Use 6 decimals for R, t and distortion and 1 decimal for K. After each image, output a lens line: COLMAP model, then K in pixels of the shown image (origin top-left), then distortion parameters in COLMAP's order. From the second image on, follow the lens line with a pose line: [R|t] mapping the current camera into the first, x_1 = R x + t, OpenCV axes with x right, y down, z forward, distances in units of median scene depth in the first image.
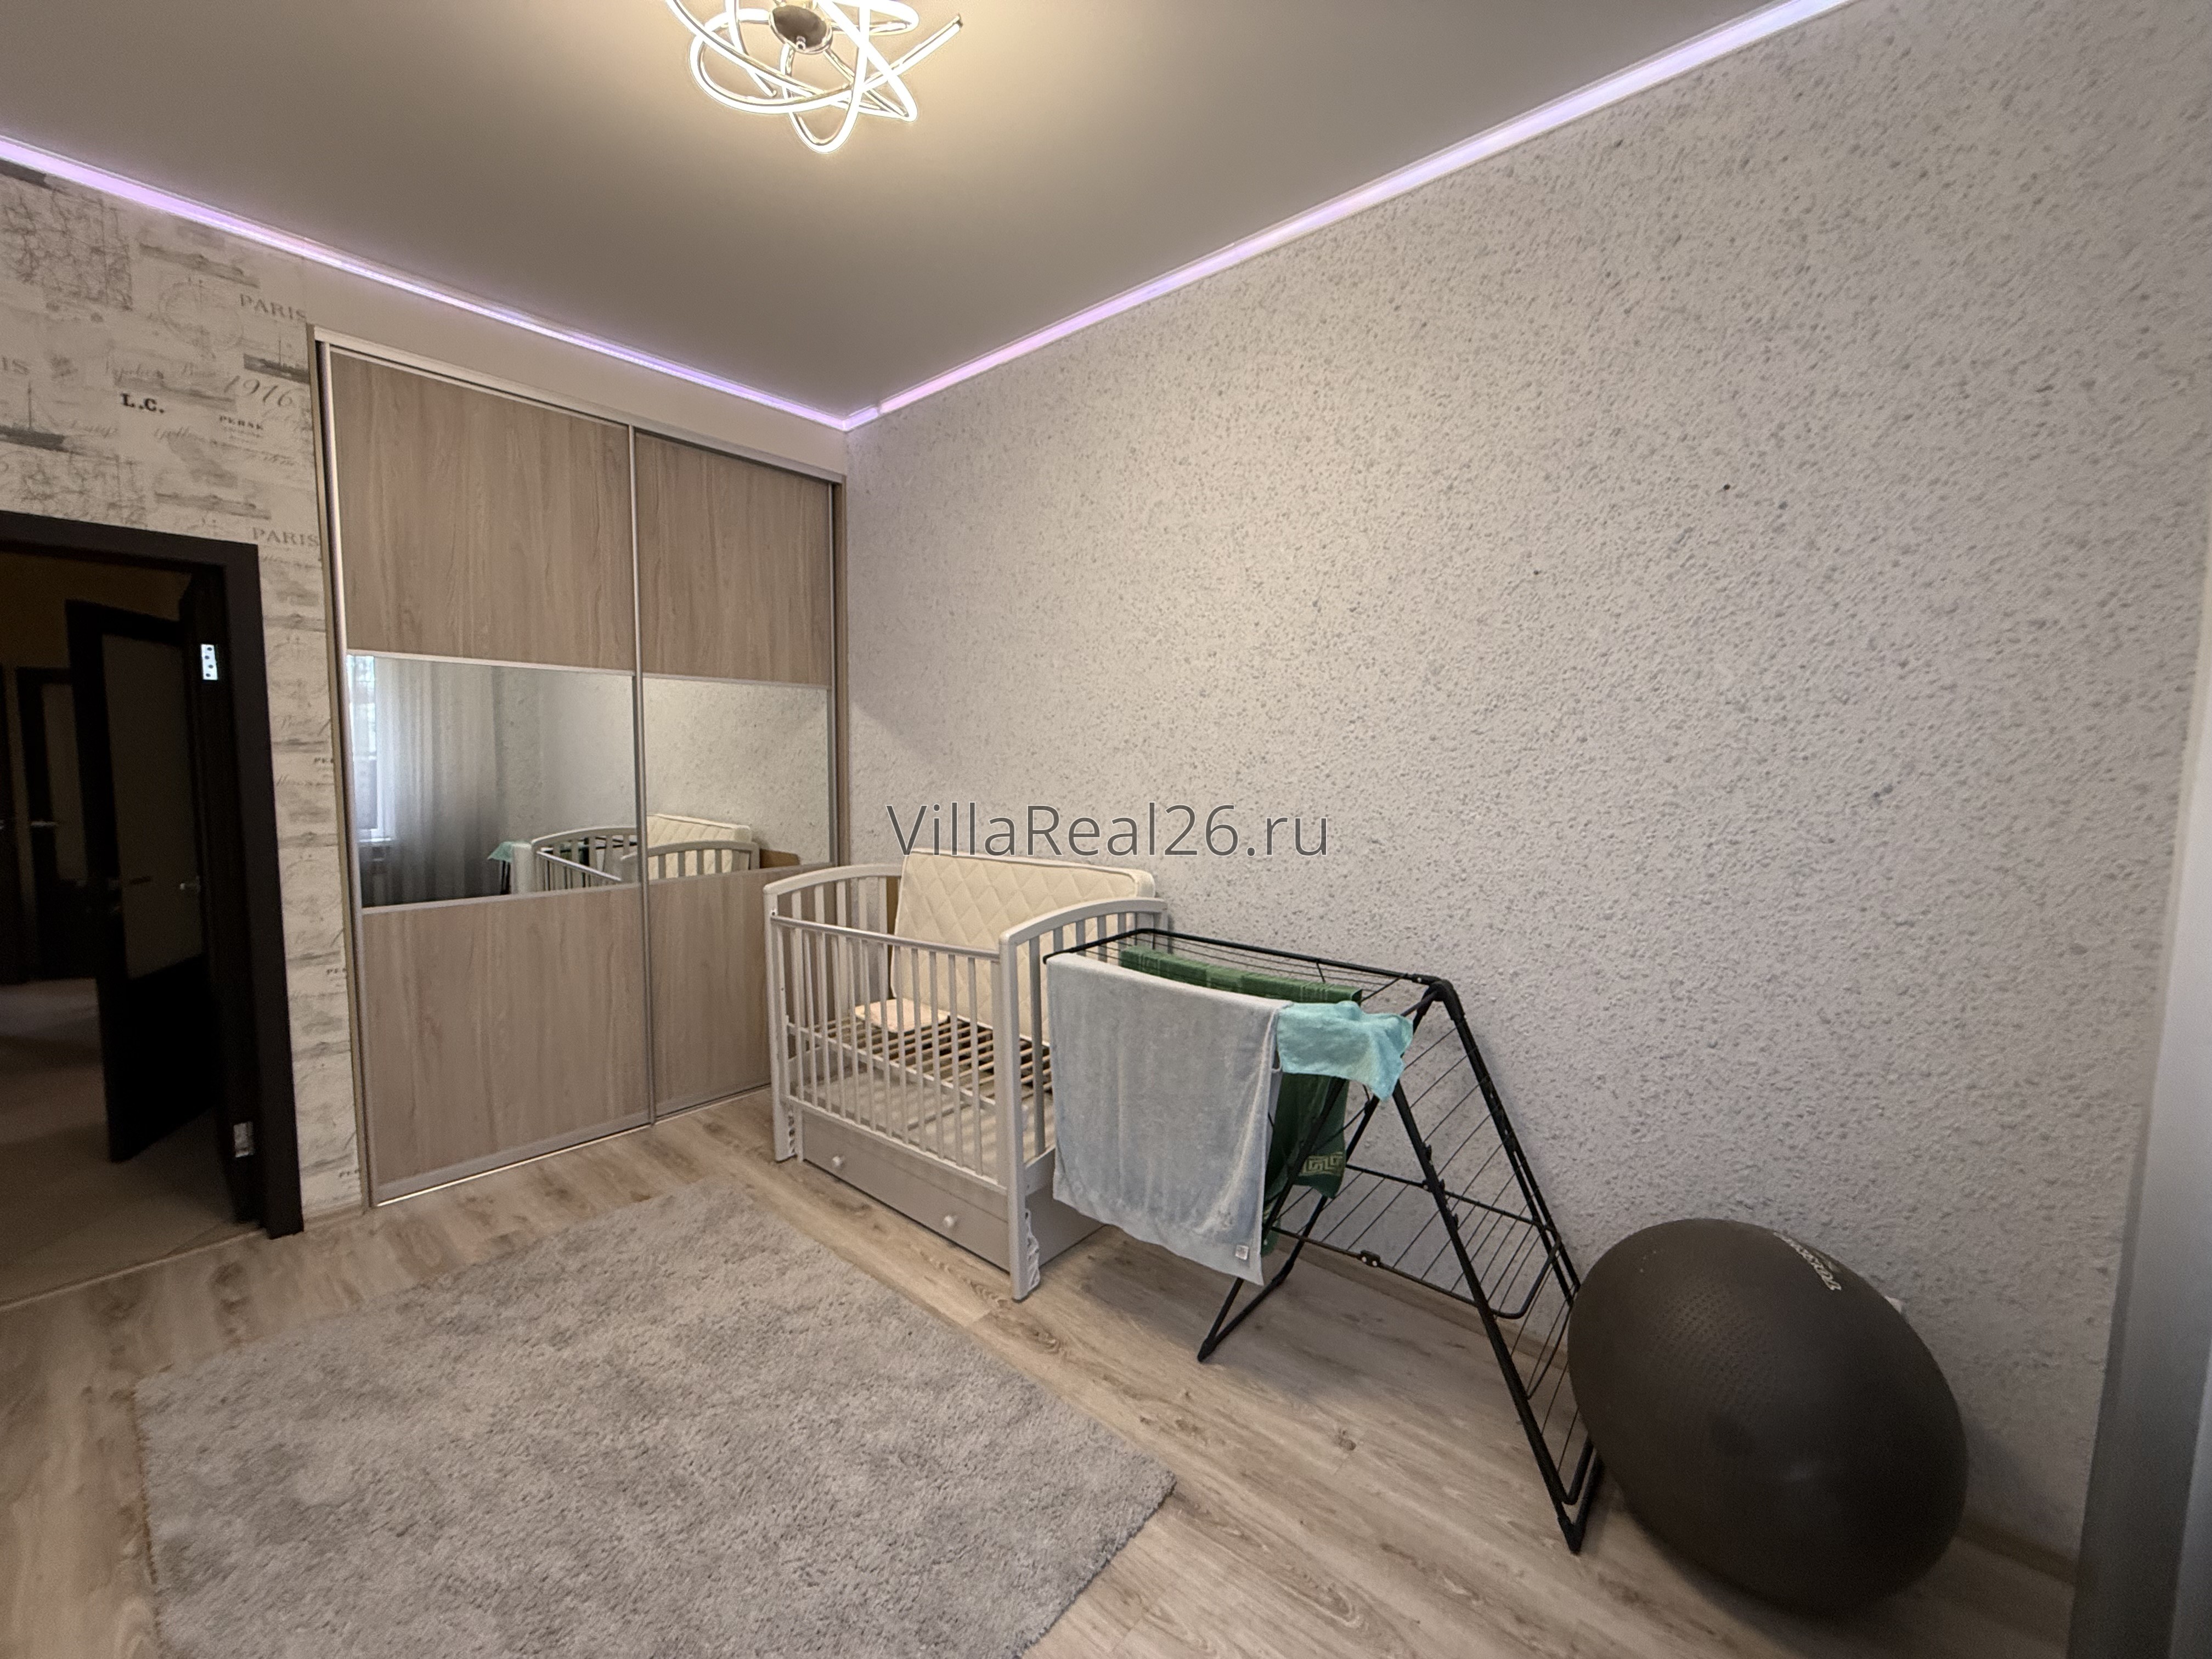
lens RADIAL K [[848.2, 0, 1101.1], [0, 848.2, 841.8], [0, 0, 1]] dist [-0.000534, -0.000093]
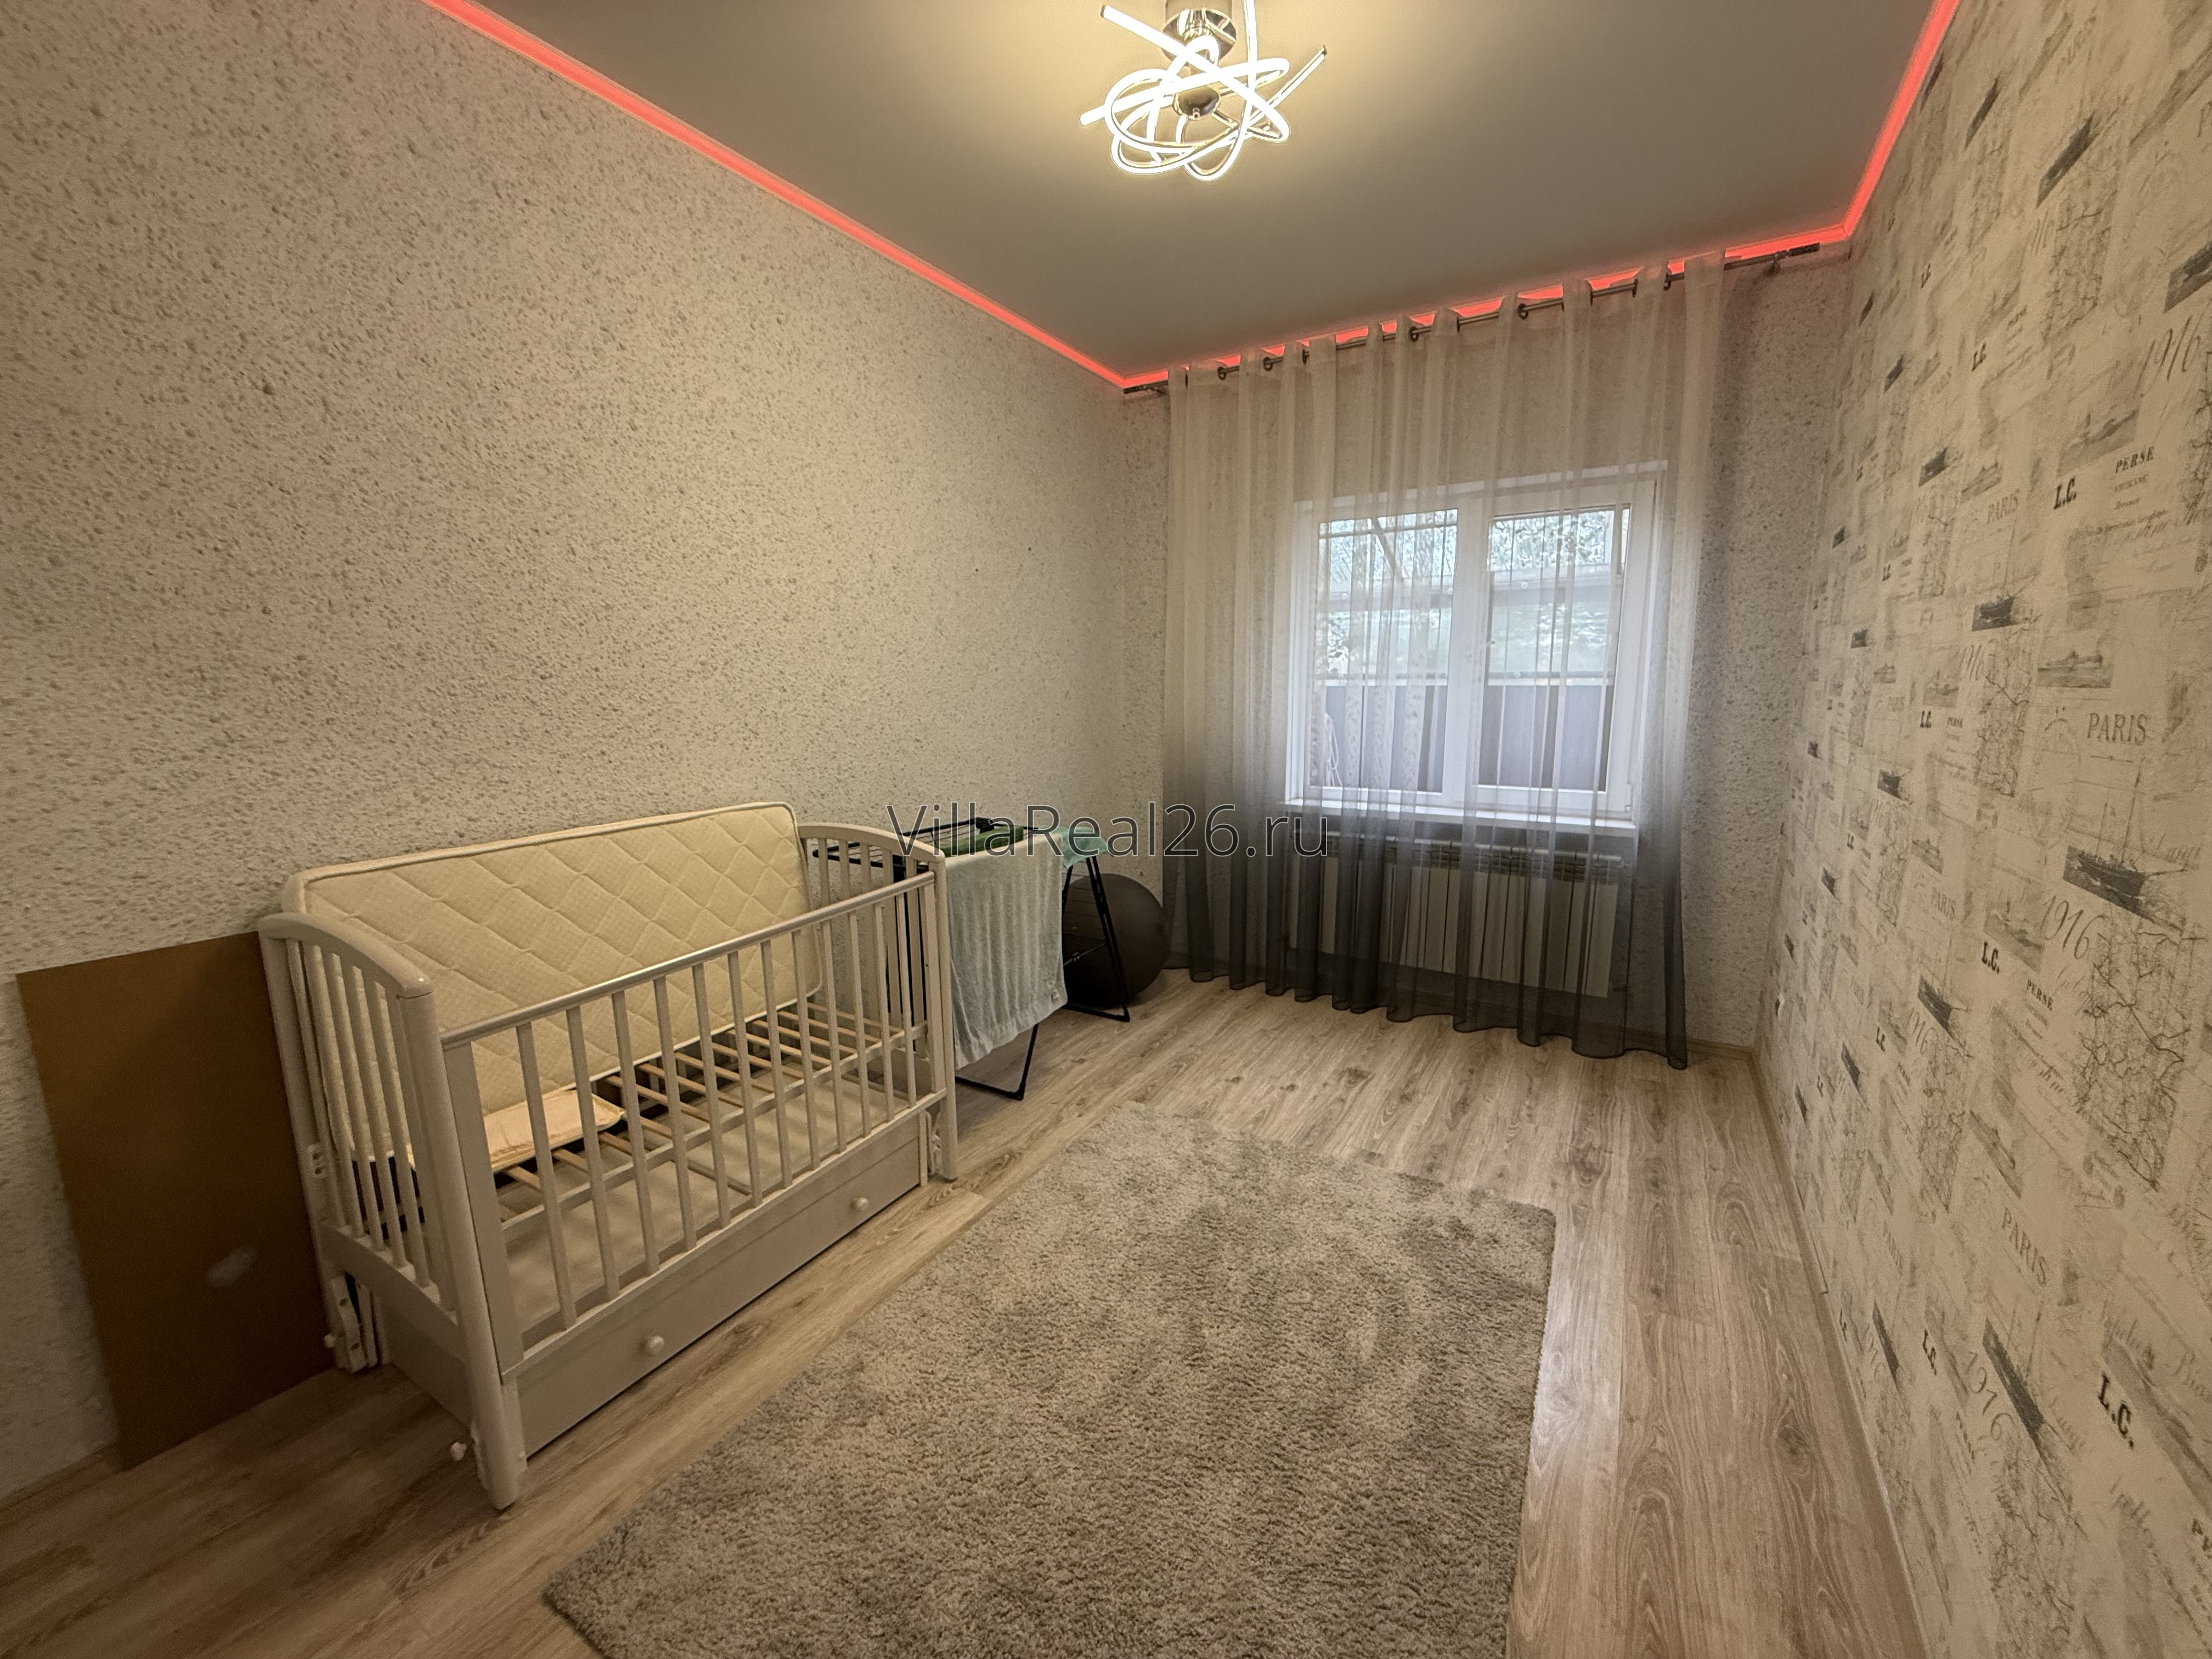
lens RADIAL K [[877.4, 0, 1102.4], [0, 877.4, 826.9], [0, 0, 1]] dist [0.001083, 0.000046]
pose [[-0.150704, -0.178223, 0.972381, -1.102494], [0.086761, 0.977435, 0.192596, -0.108131], [-0.984764, 0.113389, -0.131841, 0.862608]]
